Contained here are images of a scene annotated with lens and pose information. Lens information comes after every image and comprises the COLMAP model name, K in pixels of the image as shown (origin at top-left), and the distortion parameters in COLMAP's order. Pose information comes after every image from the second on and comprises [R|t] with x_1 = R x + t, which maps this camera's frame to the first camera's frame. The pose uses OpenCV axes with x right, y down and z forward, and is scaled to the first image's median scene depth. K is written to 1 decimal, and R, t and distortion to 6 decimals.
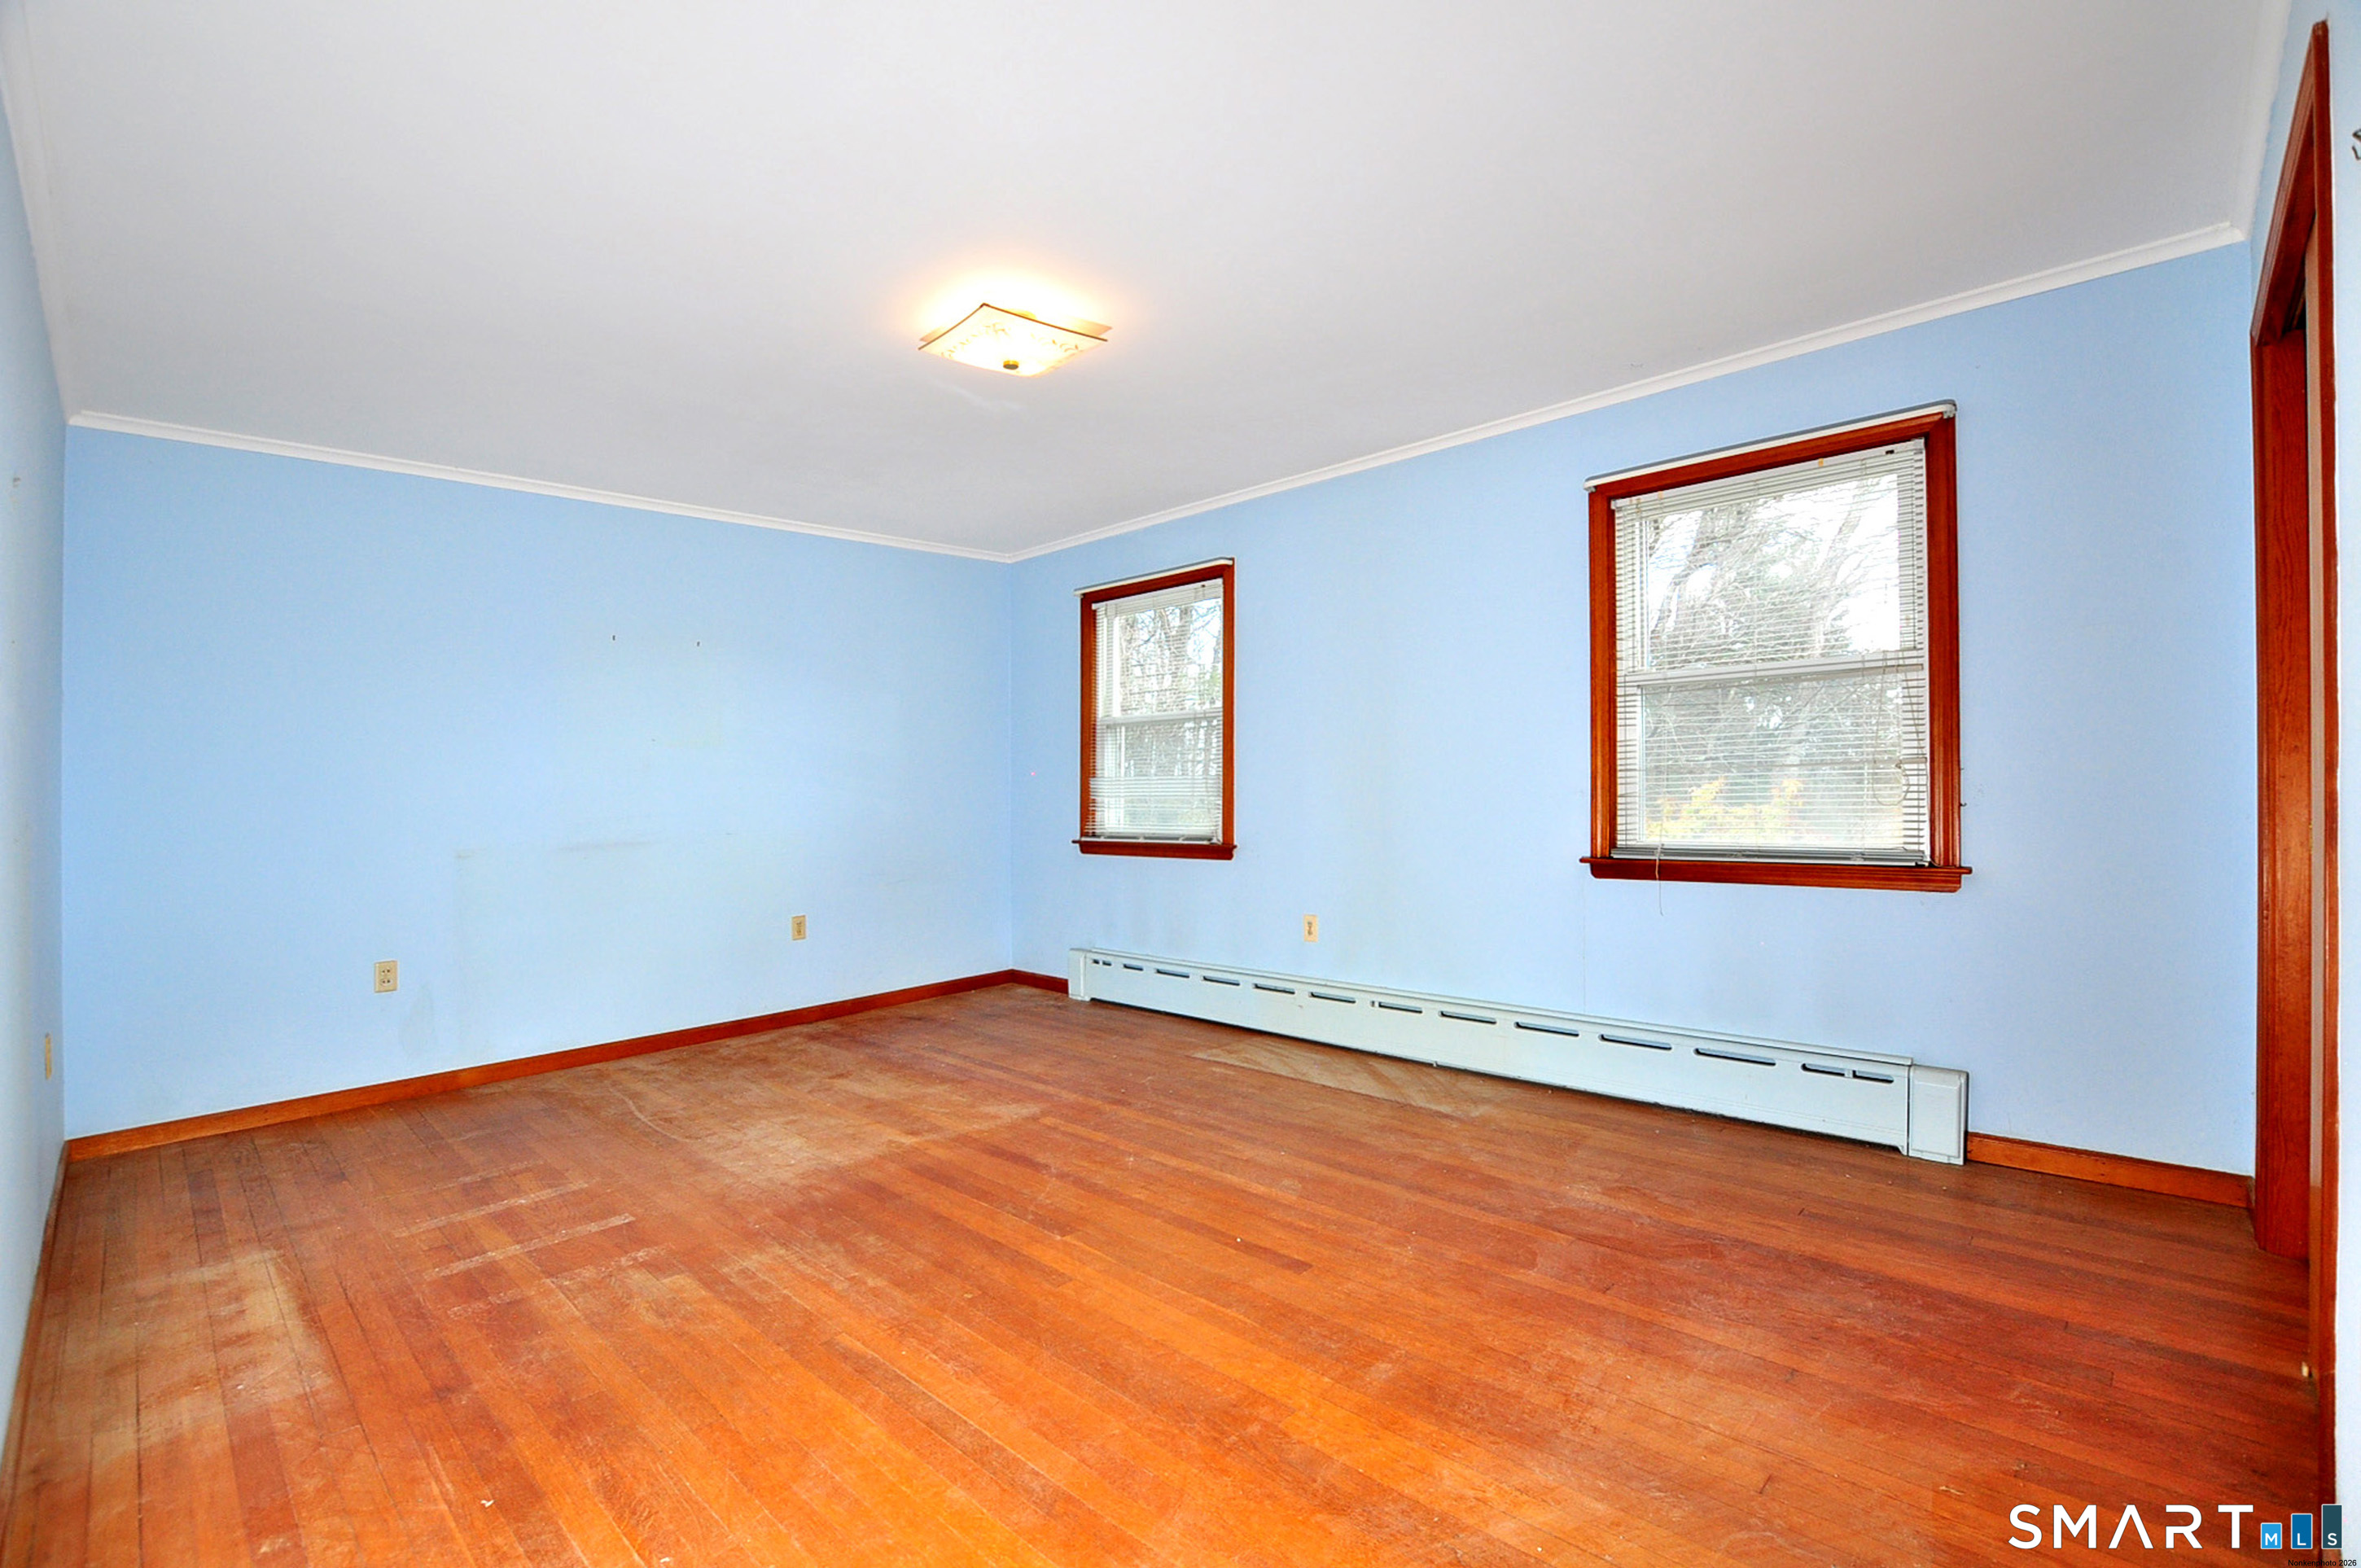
lens RADIAL K [[1051.1, 0, 1179.3], [0, 1051.1, 787.4], [0, 0, 1]] dist [-0.028565, 0.000313]
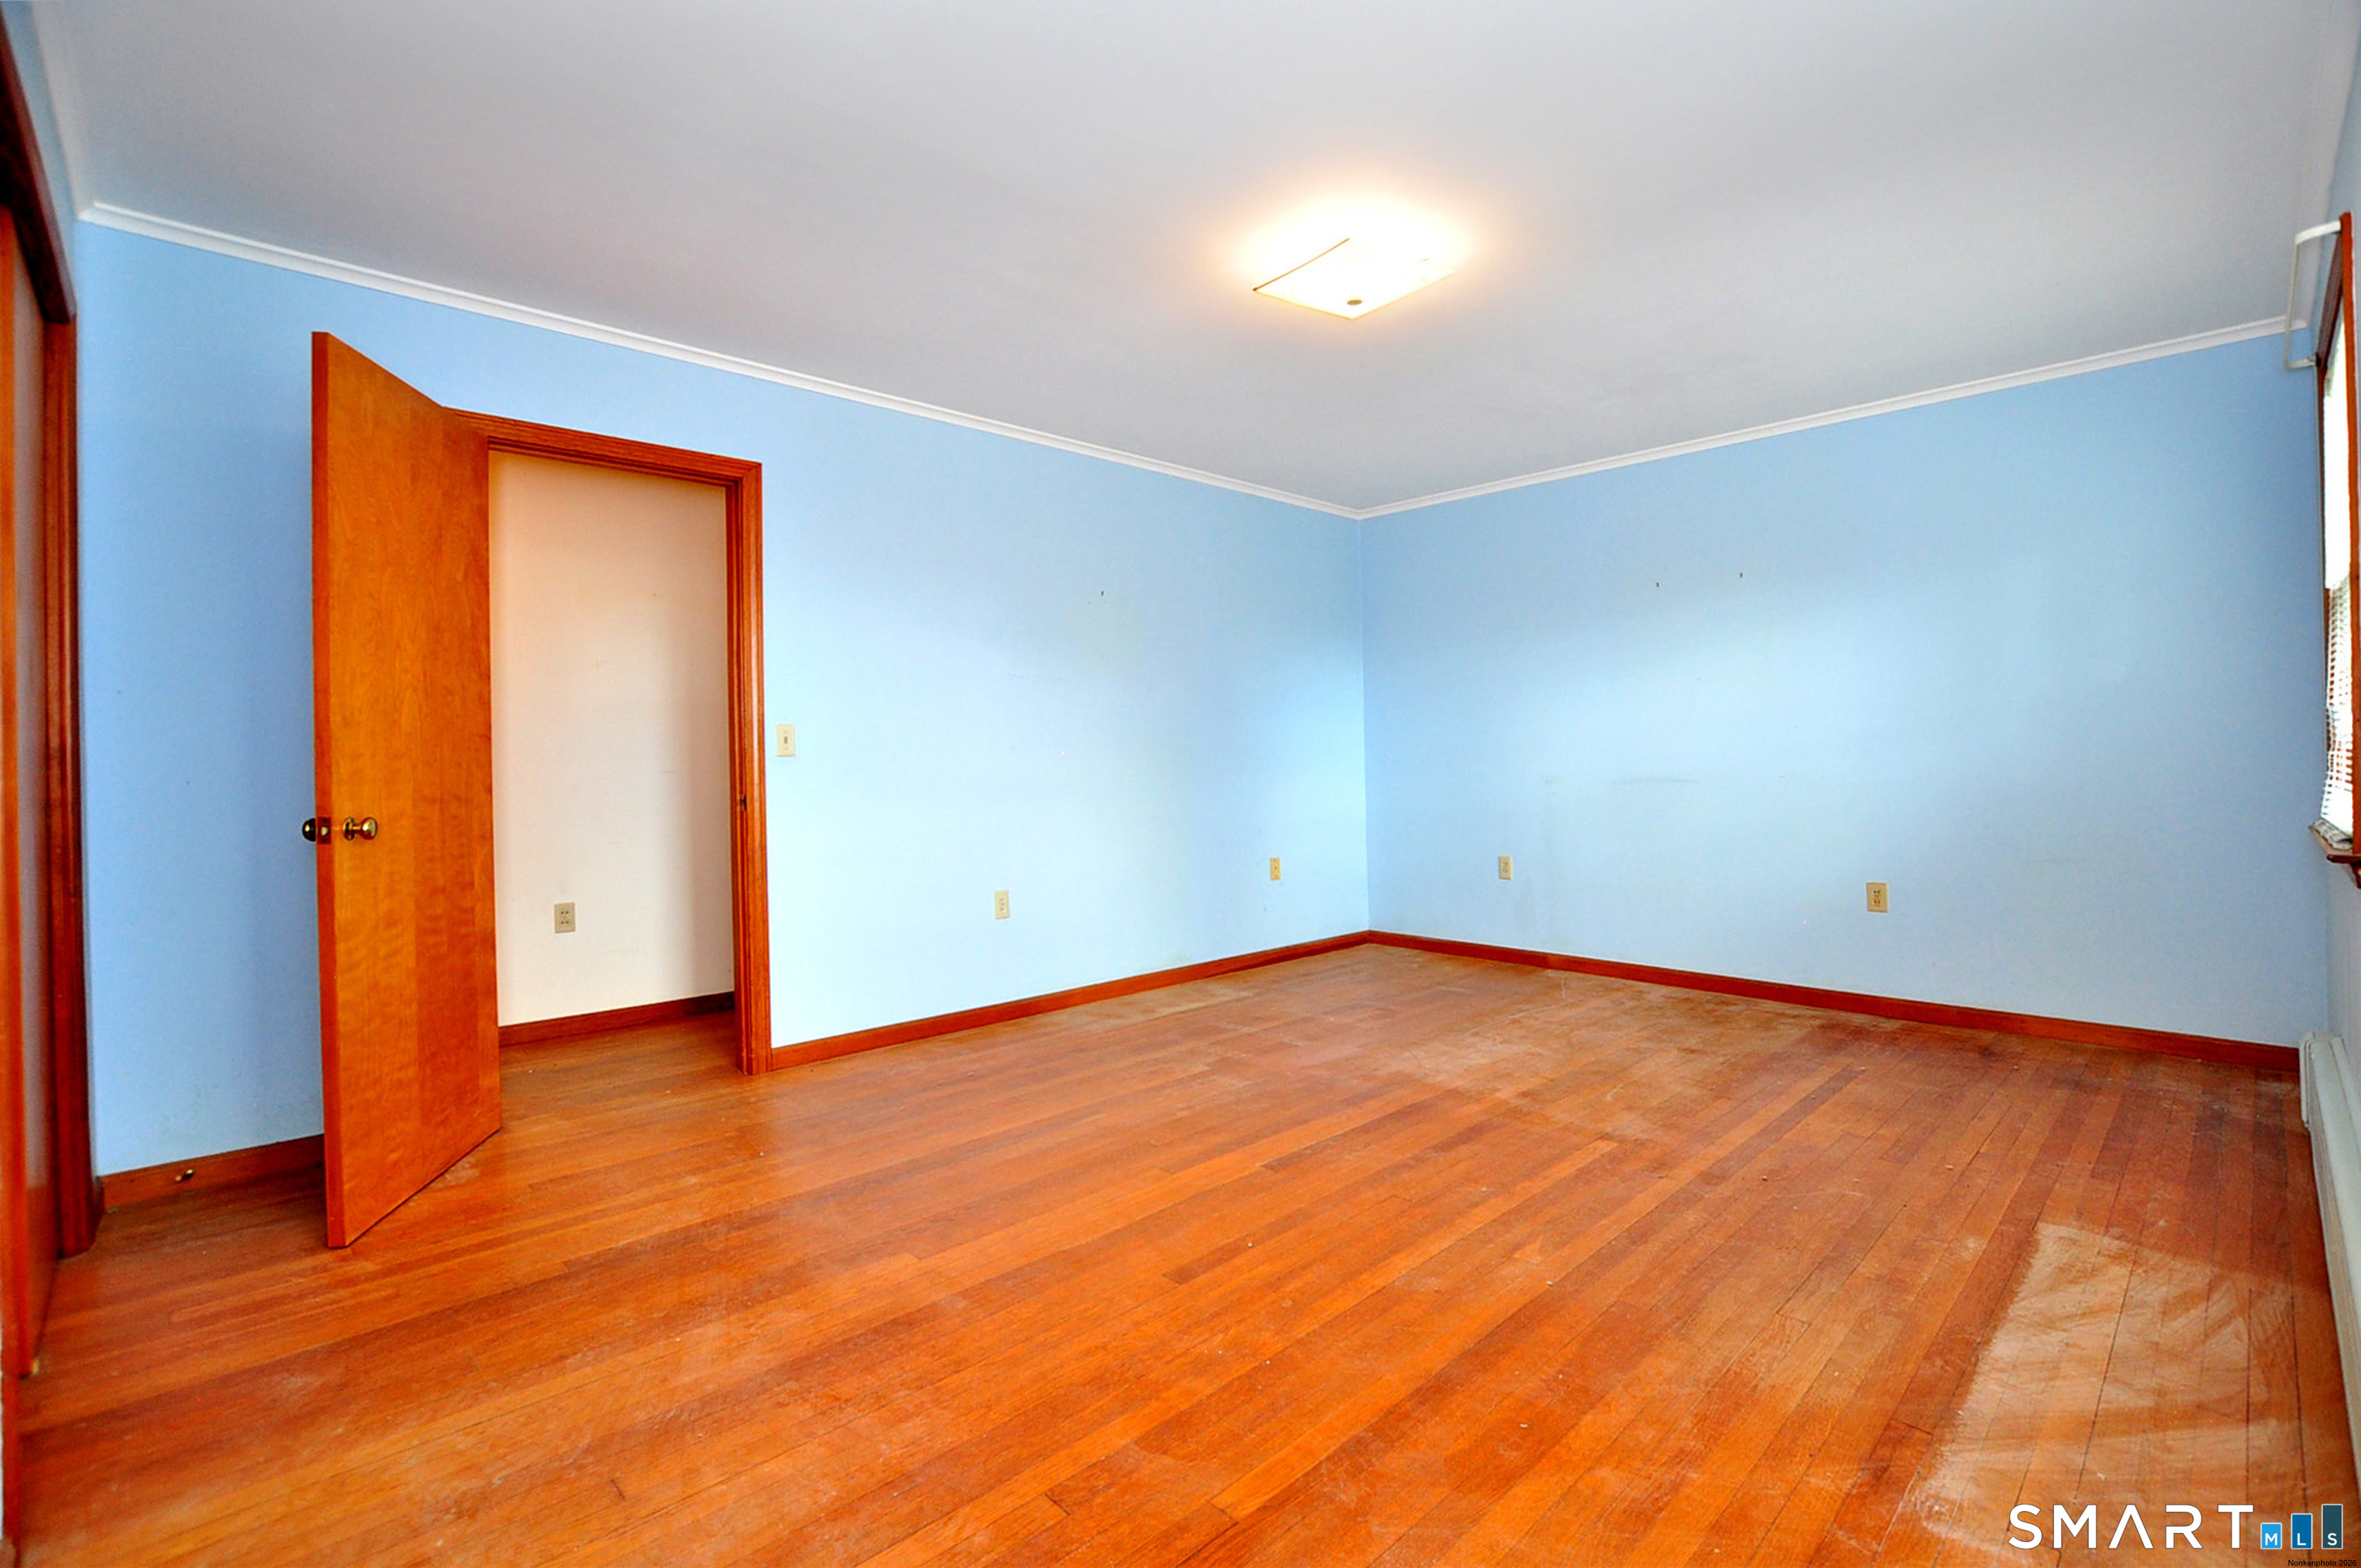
lens RADIAL K [[1051.1, 0, 1177.3], [0, 1051.1, 775.0], [0, 0, 1]] dist [-0.028565, 0.000313]
pose [[-0.031194, 0.047030, -0.998406, 0.729586], [0.003835, 0.998891, 0.046933, -0.000633], [0.999506, -0.002364, -0.031339, 0.774148]]
